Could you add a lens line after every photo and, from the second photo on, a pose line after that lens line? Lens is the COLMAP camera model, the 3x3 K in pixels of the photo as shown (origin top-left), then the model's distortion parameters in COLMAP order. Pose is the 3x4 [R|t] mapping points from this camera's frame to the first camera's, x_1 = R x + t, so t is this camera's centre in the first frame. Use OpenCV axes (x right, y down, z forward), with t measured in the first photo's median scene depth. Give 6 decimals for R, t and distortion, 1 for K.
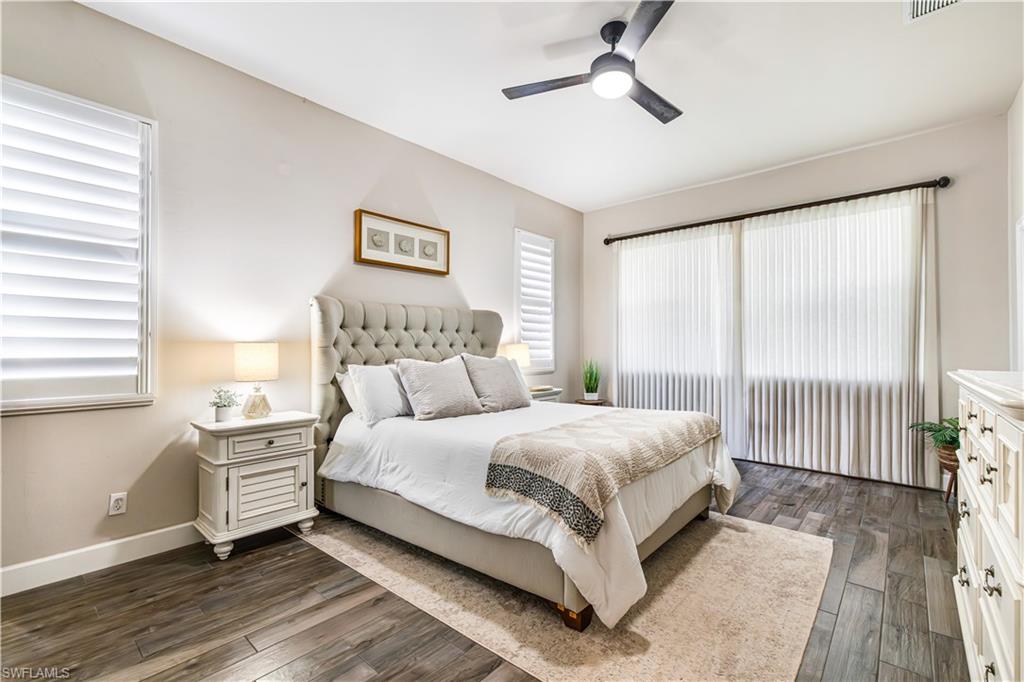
lens RADIAL K [[447.5, 0, 534.2], [0, 447.5, 339.7], [0, 0, 1]] dist [0.002981, 0.000234]
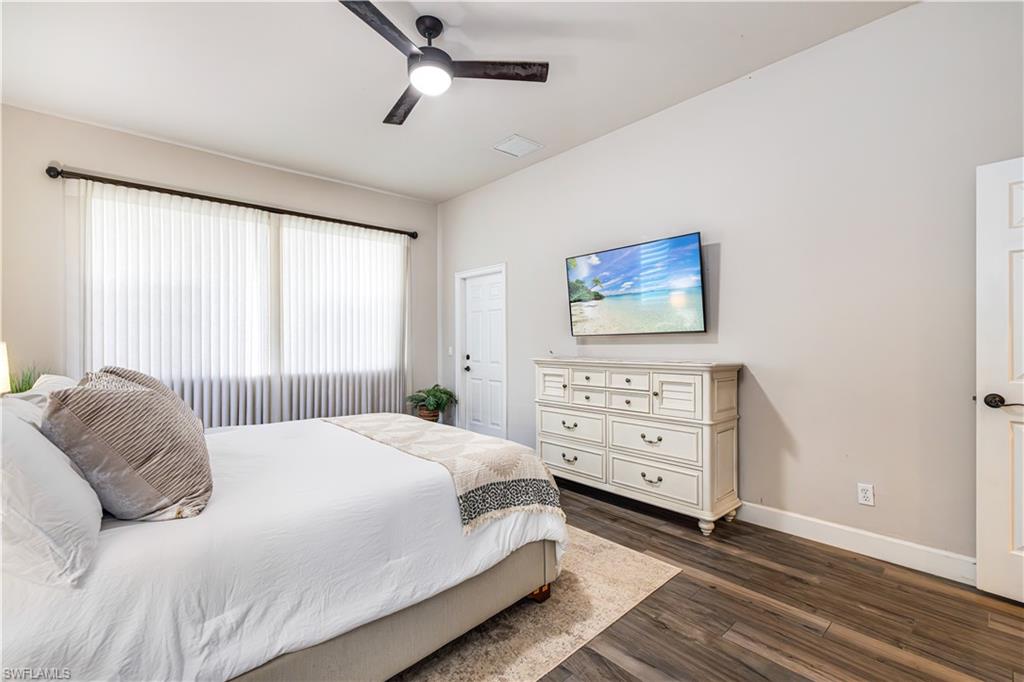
lens RADIAL K [[444.2, 0, 513.4], [0, 444.2, 343.4], [0, 0, 1]] dist [-0.000223, 0.000124]
pose [[0.134036, -0.004024, 0.990968, -0.573465], [-0.007482, 0.999959, 0.005073, -0.000222], [-0.990948, -0.008095, 0.134001, 0.526658]]
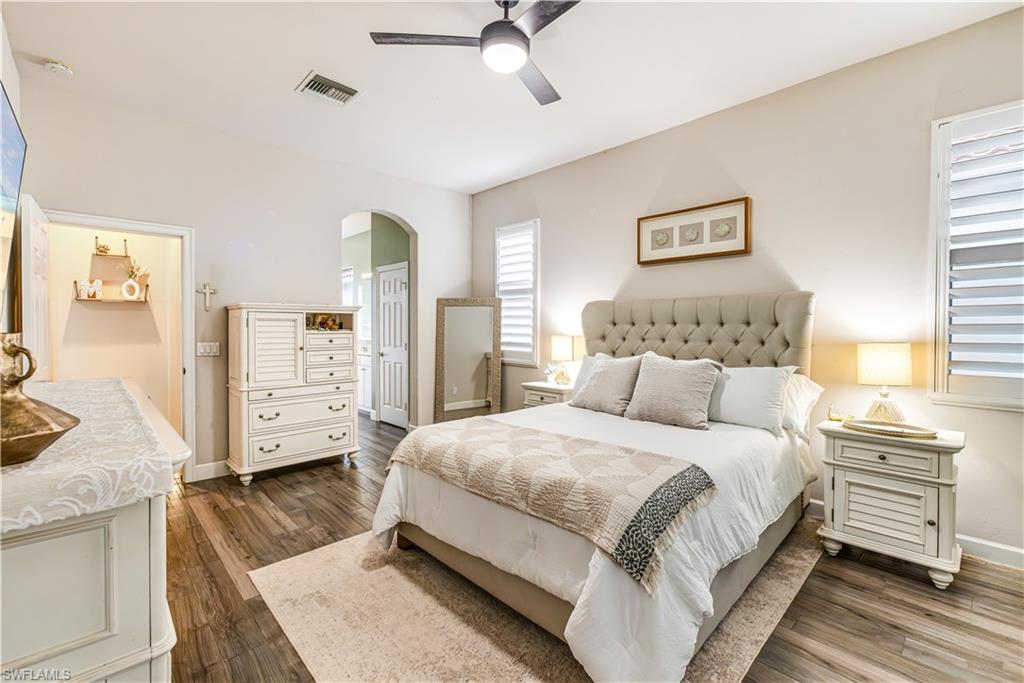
lens RADIAL K [[428.2, 0, 512.0], [0, 428.2, 341.5], [0, 0, 1]] dist [-0.001016, -0.000214]
pose [[-0.106256, 0.008956, -0.994298, 0.701837], [-0.011192, 0.999885, 0.010202, 0.008591], [0.994276, 0.012212, -0.106143, 0.797177]]
